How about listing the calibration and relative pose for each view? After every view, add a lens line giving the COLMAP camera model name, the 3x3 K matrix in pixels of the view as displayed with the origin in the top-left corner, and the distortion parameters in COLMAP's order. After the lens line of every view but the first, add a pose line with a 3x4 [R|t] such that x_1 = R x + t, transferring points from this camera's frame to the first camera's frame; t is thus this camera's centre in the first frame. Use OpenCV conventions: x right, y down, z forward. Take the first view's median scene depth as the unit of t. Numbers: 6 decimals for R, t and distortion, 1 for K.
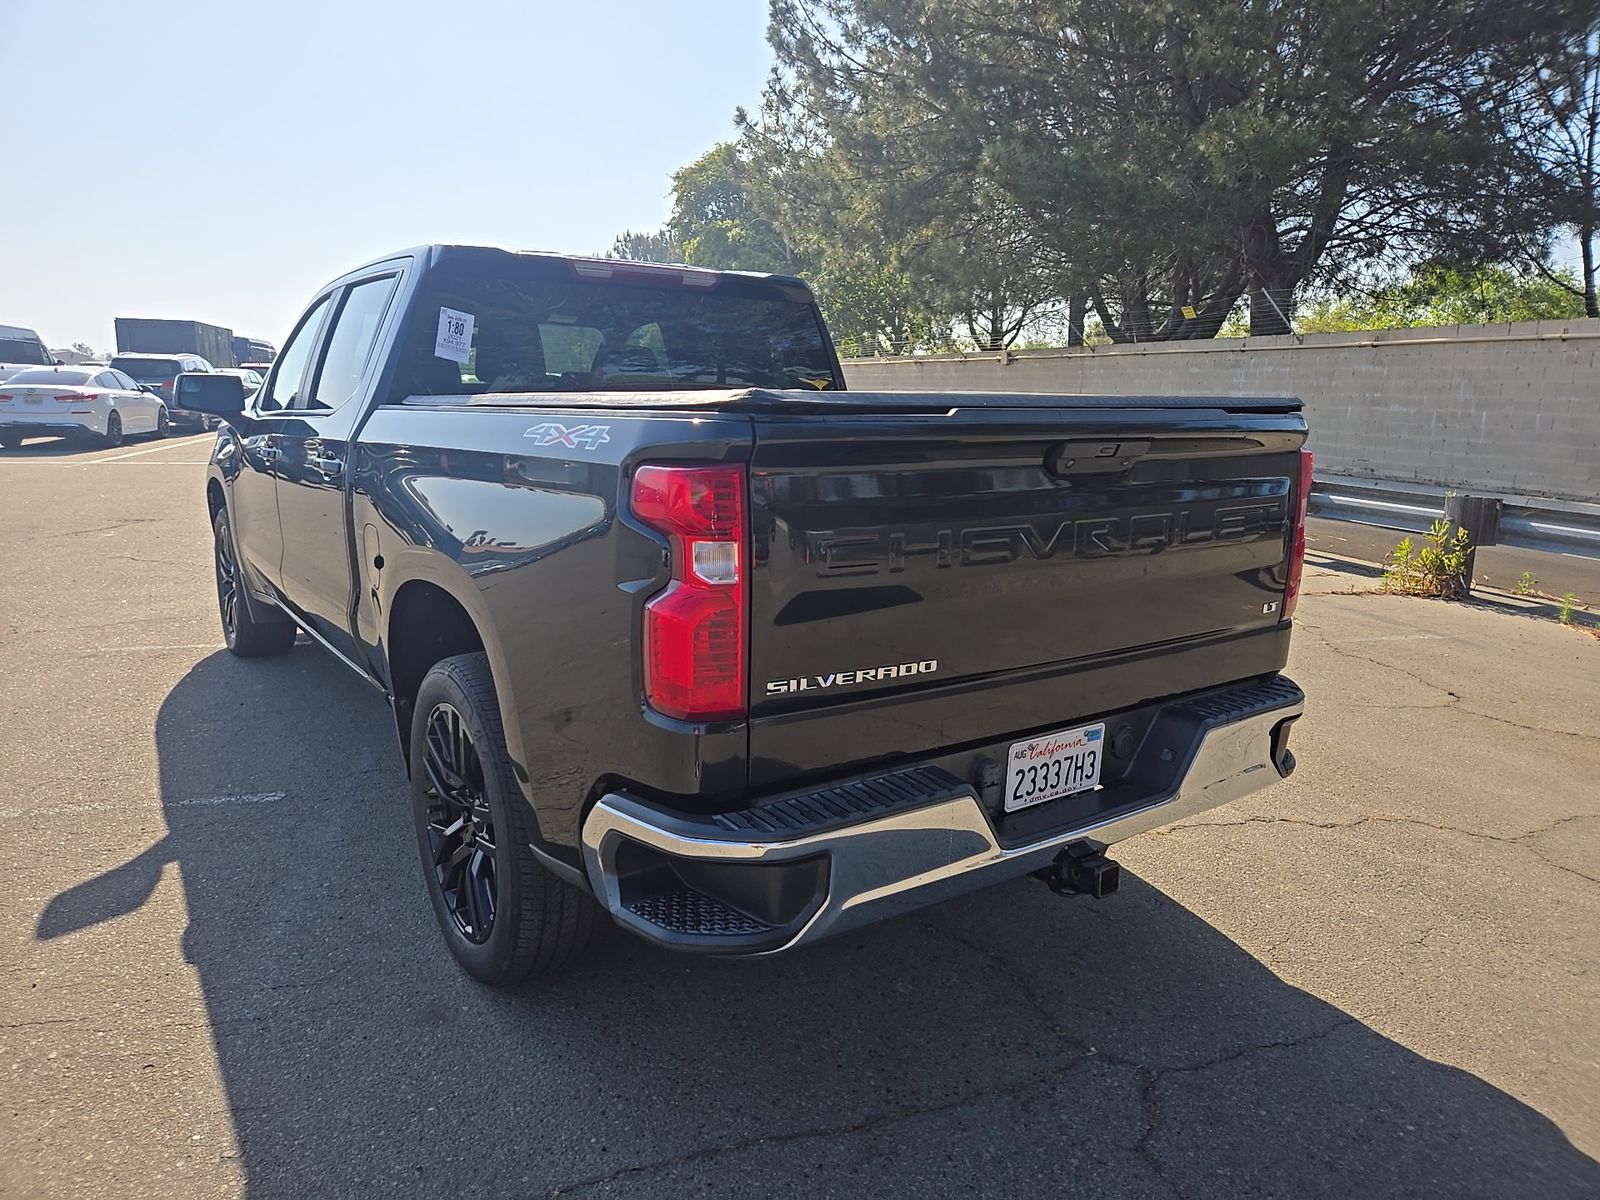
lens RADIAL K [[1075.4, 0, 794.3], [0, 1075.4, 602.0], [0, 0, 1]] dist [0.050972, -0.046995]
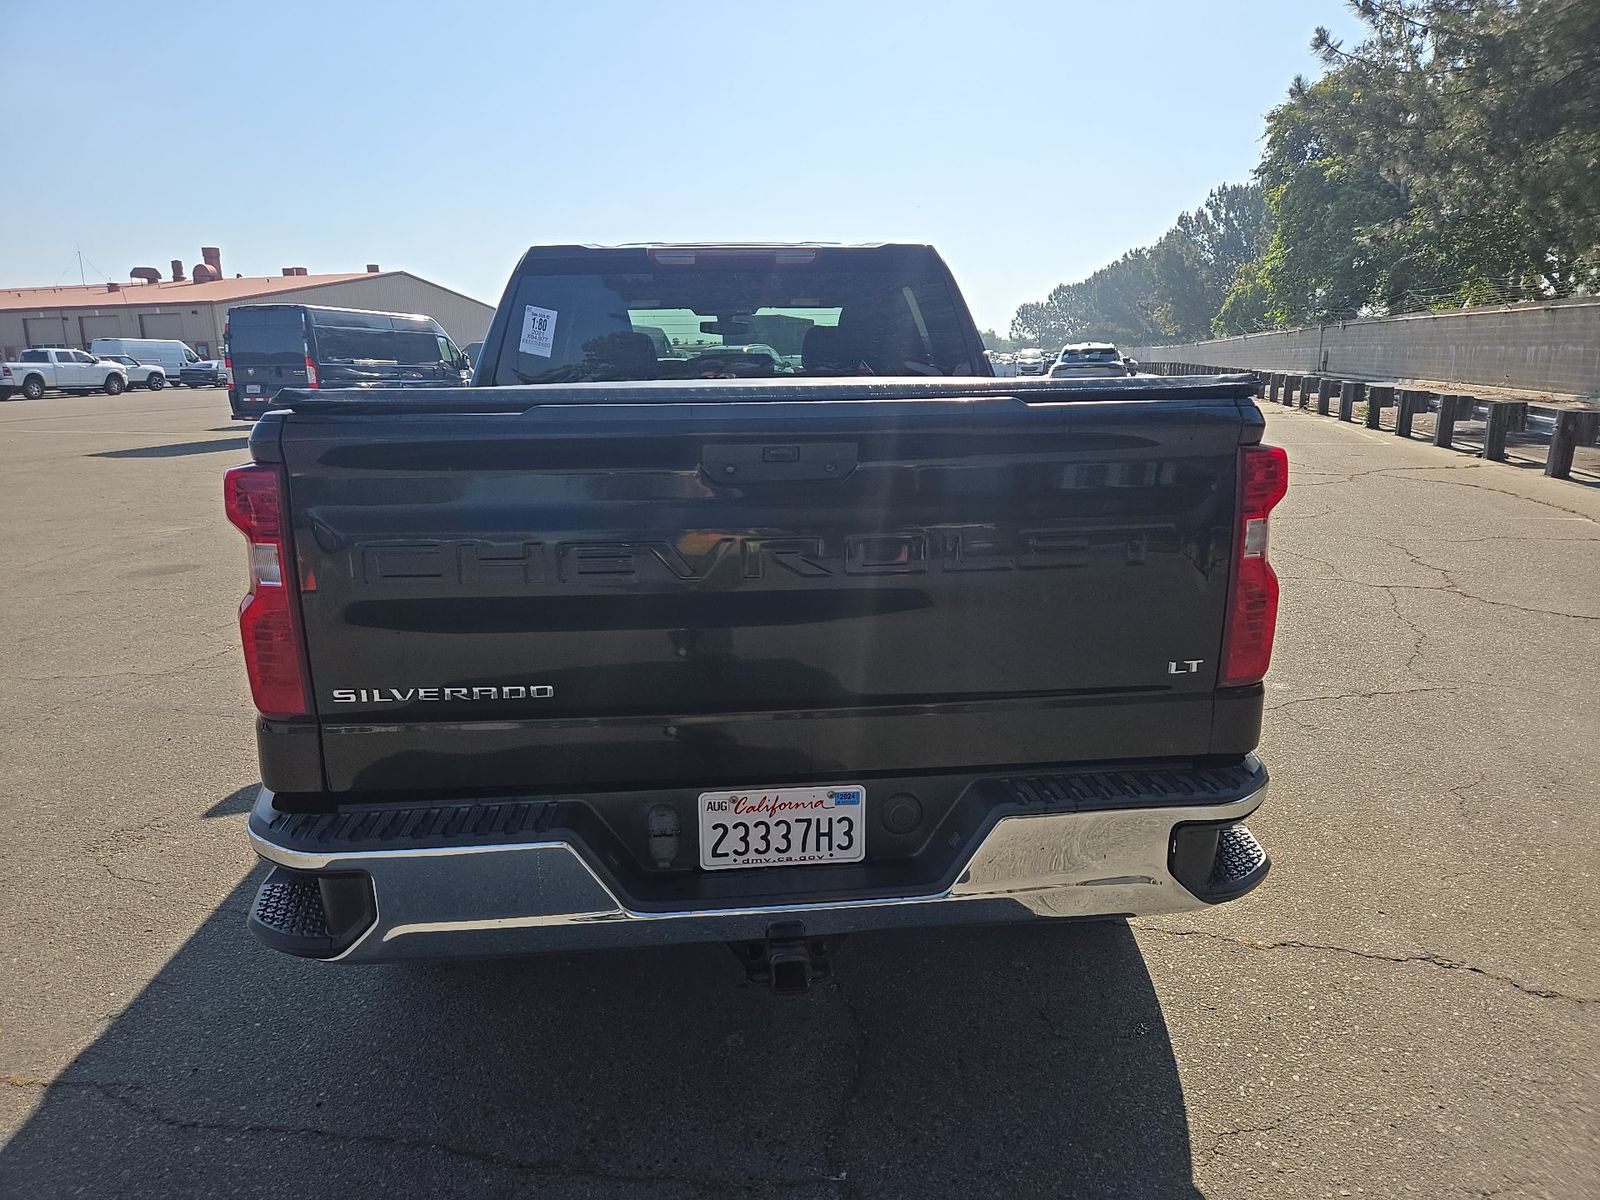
lens RADIAL K [[1075.4, 0, 794.3], [0, 1075.4, 602.0], [0, 0, 1]] dist [0.050972, -0.046995]
pose [[0.865423, 0.079618, -0.494675, 0.643615], [-0.066521, 0.996812, 0.044059, -0.059780], [0.496606, -0.005223, 0.867960, 0.273317]]
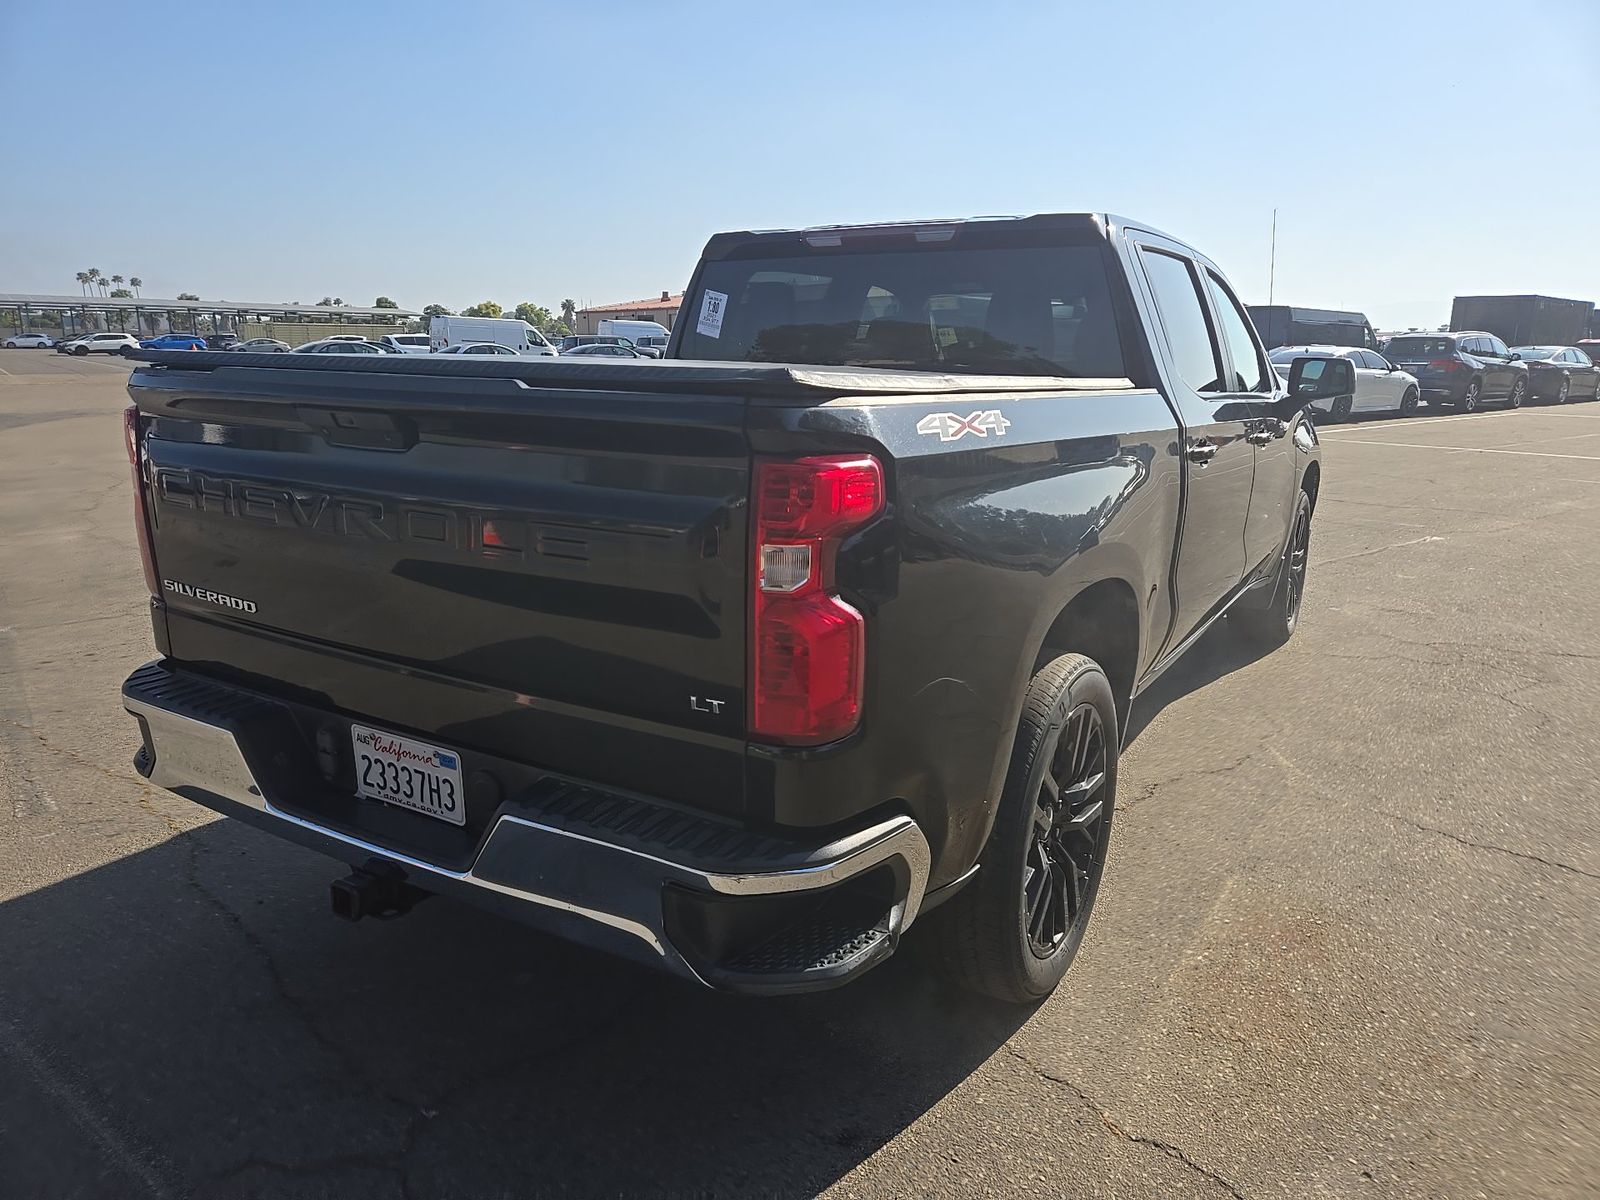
lens RADIAL K [[1075.4, 0, 794.3], [0, 1075.4, 602.0], [0, 0, 1]] dist [0.050972, -0.046995]
pose [[0.397666, 0.195627, -0.896433, 1.135637], [-0.180154, 0.974636, 0.132776, -0.162695], [0.899670, 0.108696, 0.422822, 0.882669]]
